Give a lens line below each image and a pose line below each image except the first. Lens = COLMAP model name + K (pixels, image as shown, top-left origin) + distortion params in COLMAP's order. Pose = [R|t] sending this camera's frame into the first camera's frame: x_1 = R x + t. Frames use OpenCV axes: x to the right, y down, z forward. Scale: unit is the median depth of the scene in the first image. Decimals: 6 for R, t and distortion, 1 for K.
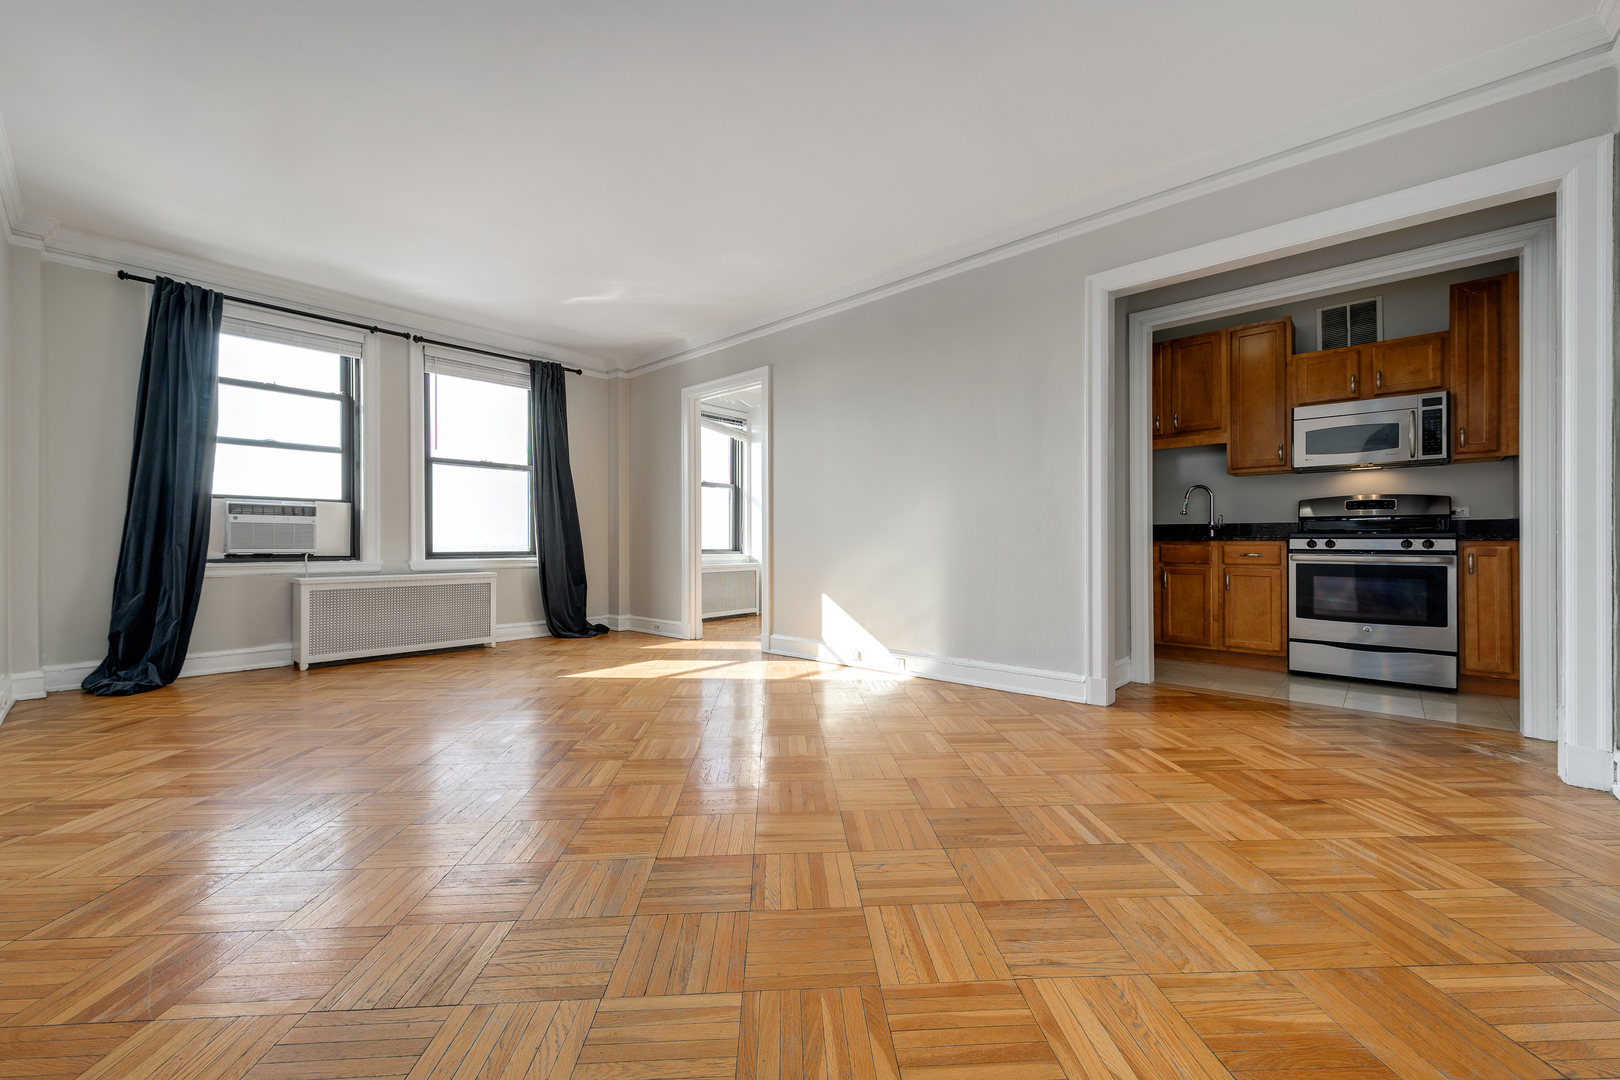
lens RADIAL K [[636.2, 0, 811.5], [0, 636.2, 542.0], [0, 0, 1]] dist [0.009406, 0.000066]
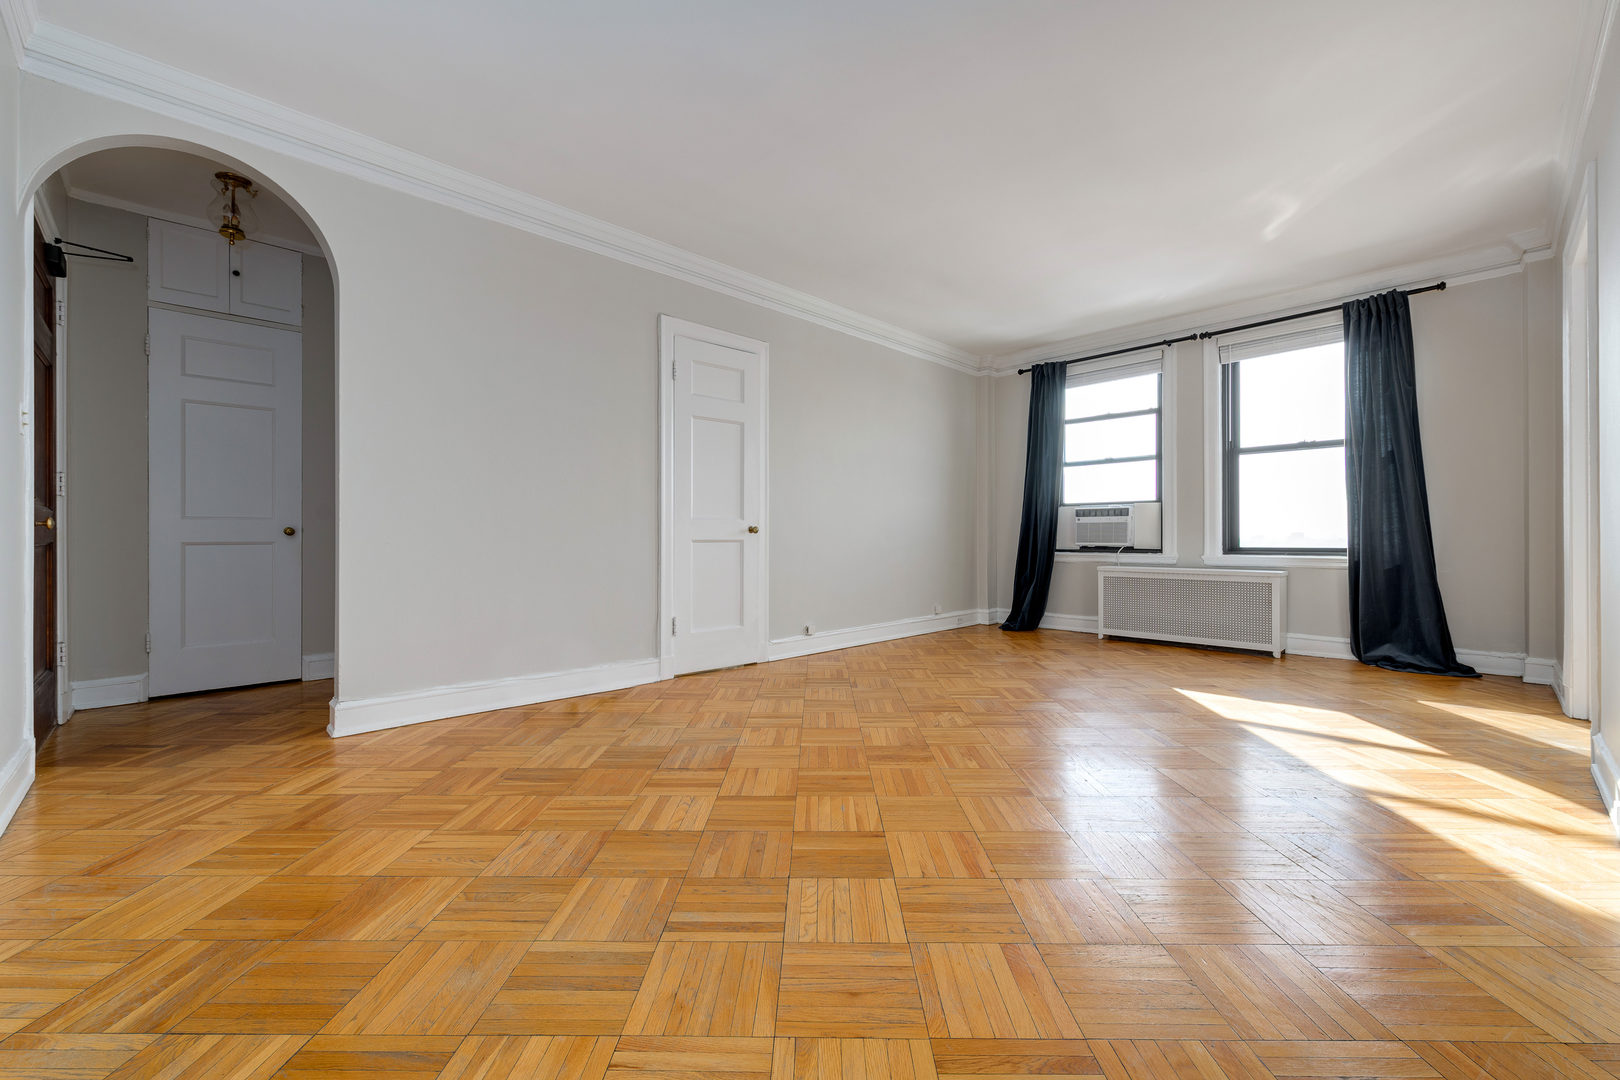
lens RADIAL K [[651.3, 0, 810.0], [0, 651.3, 540.0], [0, 0, 1]] dist [0.004671, -0.000324]
pose [[-0.069882, 0.003979, -0.997547, 0.535692], [0.003788, 0.999986, 0.003723, -0.001570], [0.997548, -0.003519, -0.069896, 0.529453]]
